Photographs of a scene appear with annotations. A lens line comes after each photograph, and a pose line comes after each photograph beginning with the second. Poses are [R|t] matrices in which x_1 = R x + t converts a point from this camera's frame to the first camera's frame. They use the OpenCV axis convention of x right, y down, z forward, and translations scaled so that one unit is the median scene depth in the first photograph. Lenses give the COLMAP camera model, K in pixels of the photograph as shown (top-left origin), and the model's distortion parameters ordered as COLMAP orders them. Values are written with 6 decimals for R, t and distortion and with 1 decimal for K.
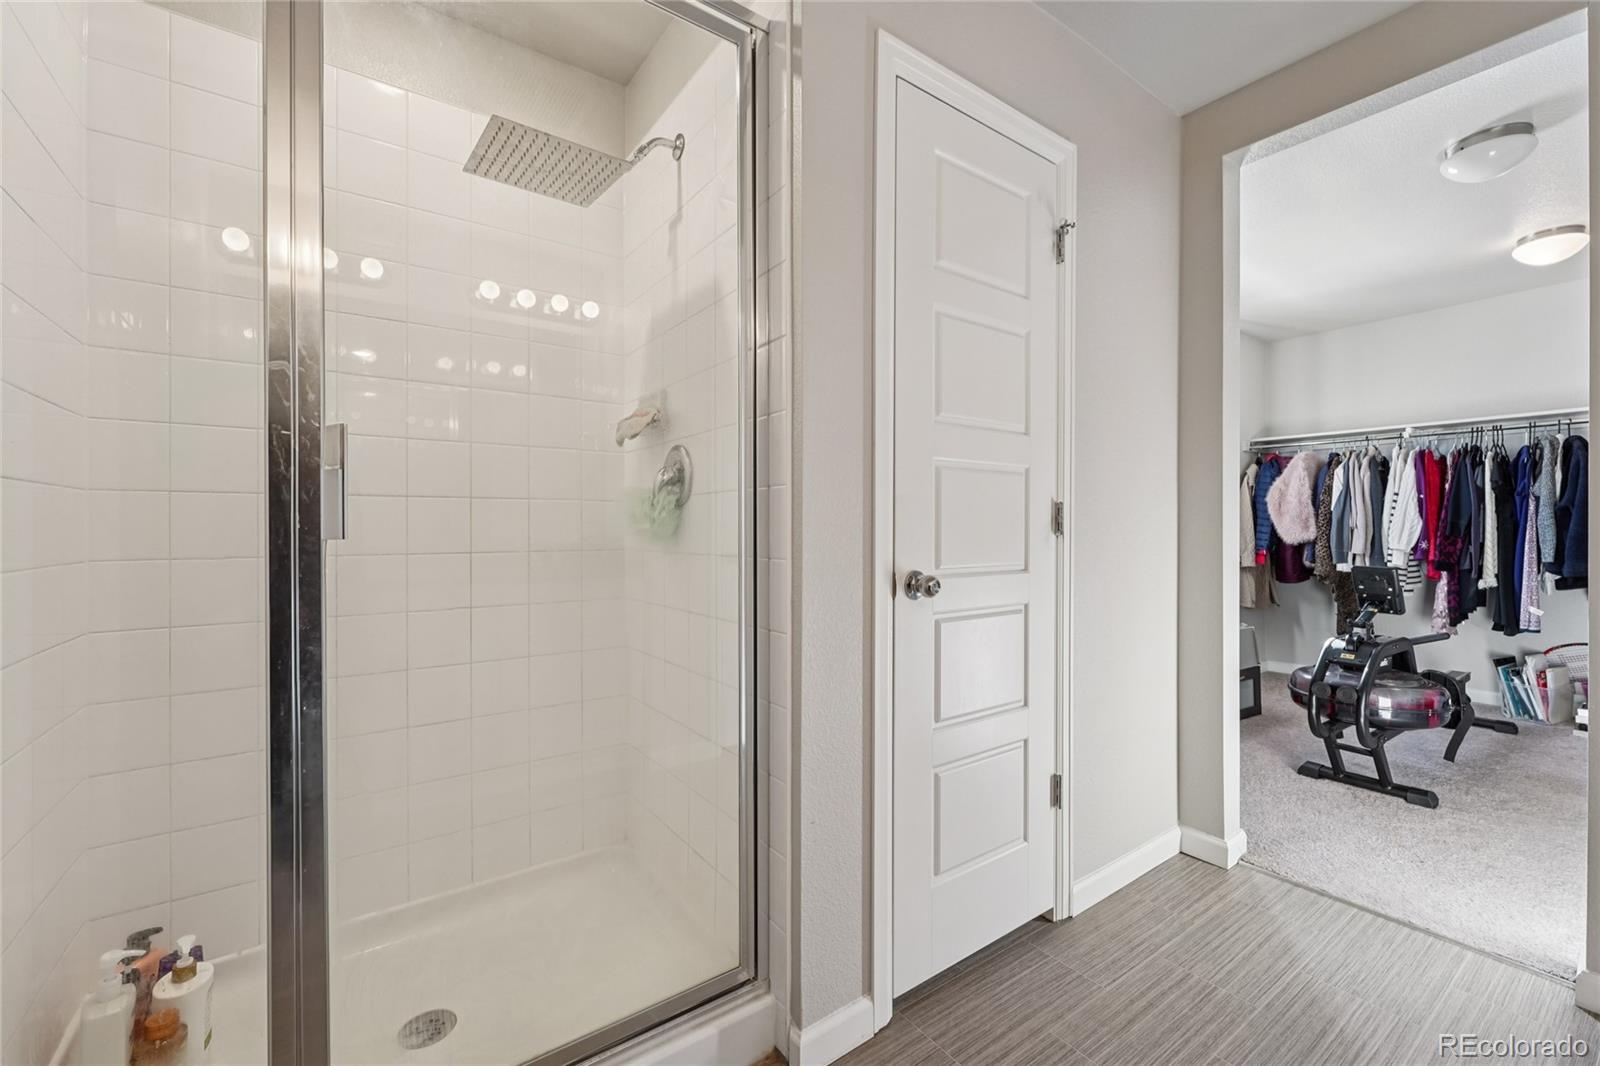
lens RADIAL K [[653.0, 0, 790.9], [0, 653.0, 534.7], [0, 0, 1]] dist [0.002539, 0.000592]
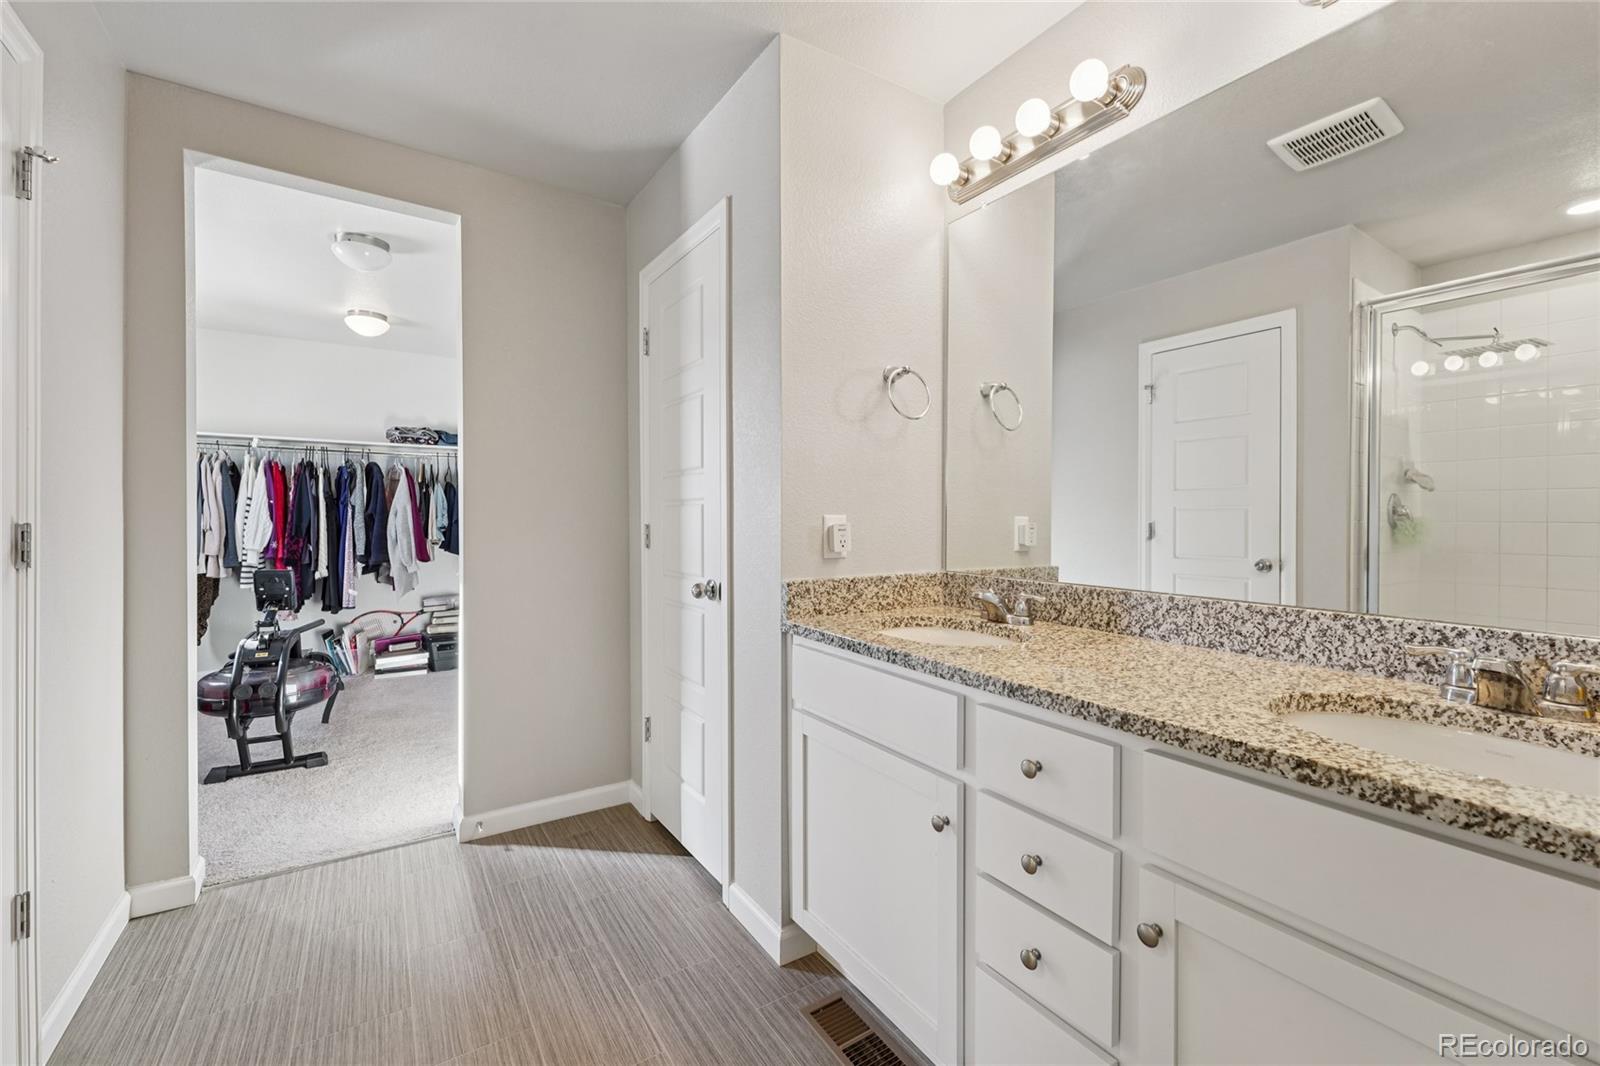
lens RADIAL K [[655.2, 0, 803.9], [0, 655.2, 522.2], [0, 0, 1]] dist [-0.000709, -0.000114]
pose [[0.033045, -0.003837, 0.999446, -0.146938], [0.005516, 0.999978, 0.003657, -0.023948], [-0.999439, 0.005392, 0.033066, 0.047375]]
